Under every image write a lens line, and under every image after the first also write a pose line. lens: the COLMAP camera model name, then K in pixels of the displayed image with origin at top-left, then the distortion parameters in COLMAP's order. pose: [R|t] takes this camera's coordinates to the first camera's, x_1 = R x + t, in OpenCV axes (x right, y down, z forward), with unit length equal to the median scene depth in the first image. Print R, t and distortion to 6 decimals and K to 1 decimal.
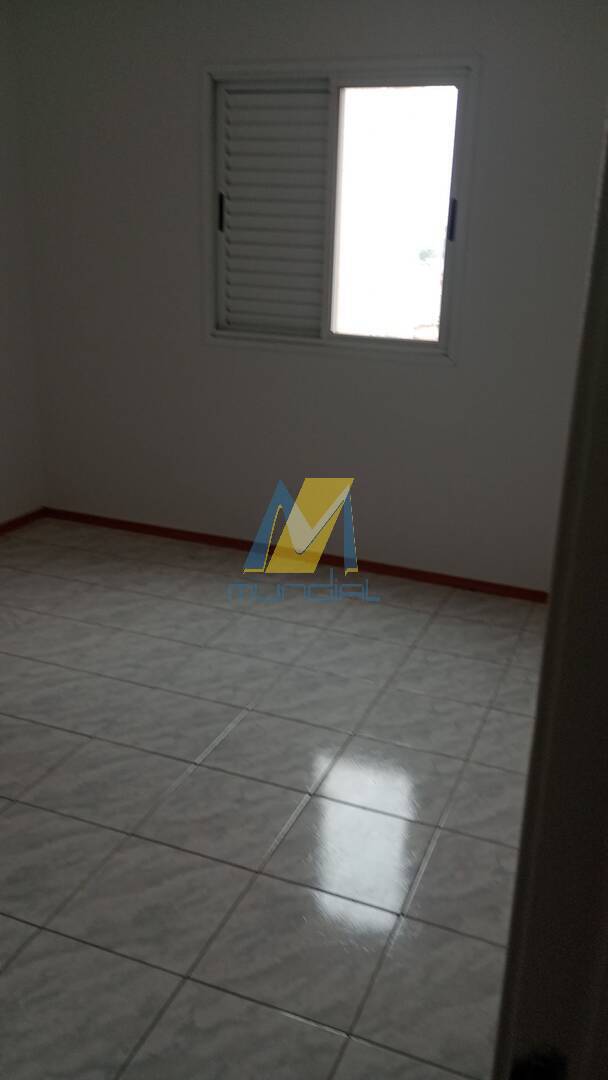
lens RADIAL K [[926.5, 0, 304.0], [0, 926.5, 540.0], [0, 0, 1]] dist [0.065855, 0.000880]
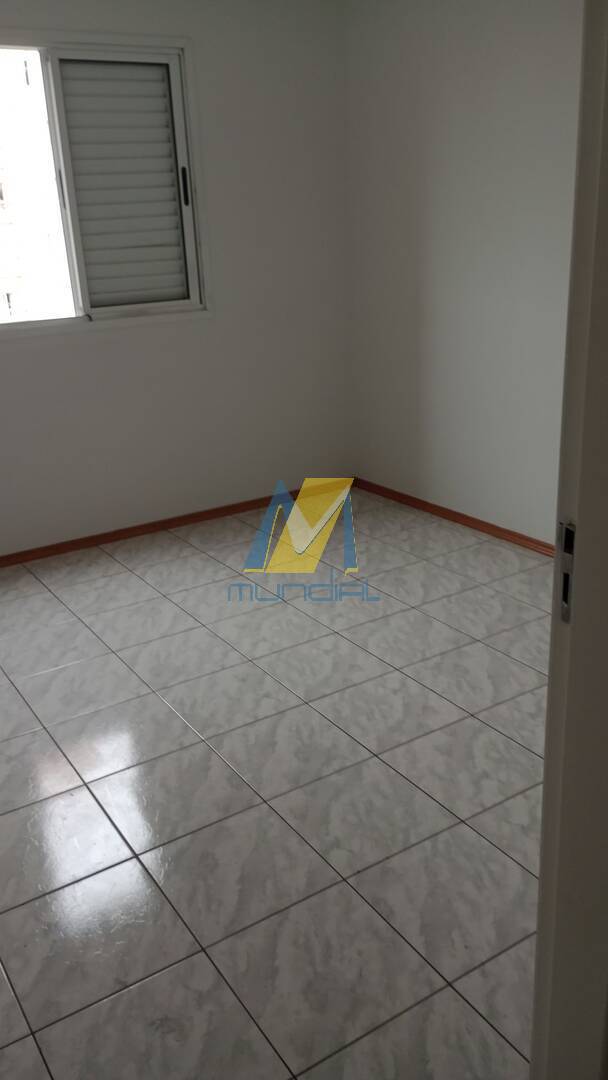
lens RADIAL K [[902.7, 0, 316.3], [0, 902.7, 544.8], [0, 0, 1]] dist [0.055415, -0.004153]
pose [[0.580843, -0.340209, 0.739512, -0.803677], [0.291945, 0.935101, 0.200883, -0.137953], [-0.759861, 0.099215, 0.642470, 0.282465]]
